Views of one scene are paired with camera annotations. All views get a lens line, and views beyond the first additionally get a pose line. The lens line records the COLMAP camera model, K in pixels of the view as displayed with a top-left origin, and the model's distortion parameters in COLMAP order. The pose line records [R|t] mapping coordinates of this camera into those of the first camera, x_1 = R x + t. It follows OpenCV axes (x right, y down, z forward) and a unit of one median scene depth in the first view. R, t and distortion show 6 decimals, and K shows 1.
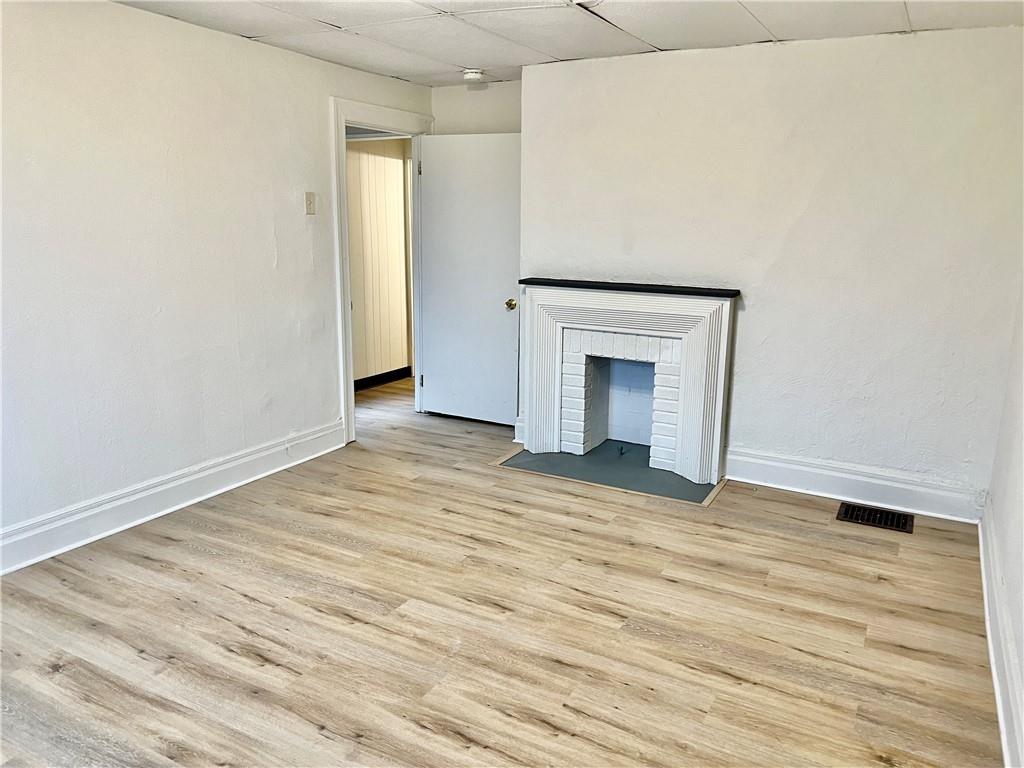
lens RADIAL K [[782.1, 0, 524.4], [0, 782.1, 373.8], [0, 0, 1]] dist [0.056934, -0.071317]
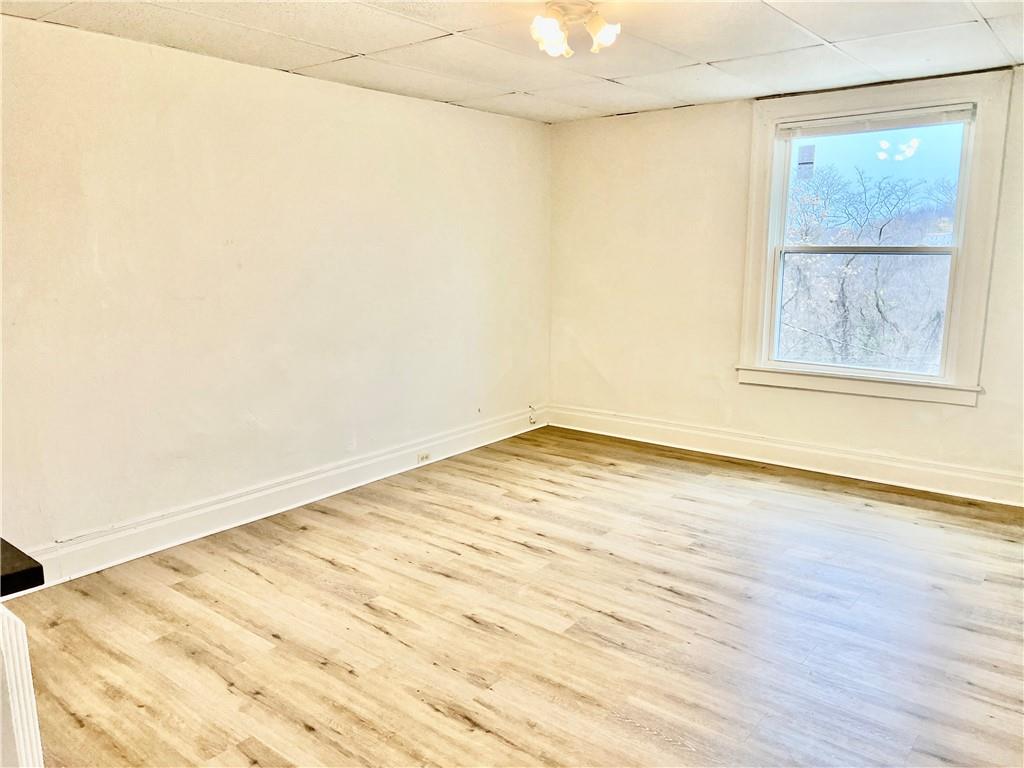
lens RADIAL K [[782.1, 0, 524.4], [0, 782.1, 373.8], [0, 0, 1]] dist [0.056934, -0.071317]
pose [[-0.985614, -0.047461, 0.162213, -0.247466], [0.014650, 0.932161, 0.361748, -0.374460], [-0.168378, 0.358920, -0.918055, 1.819821]]
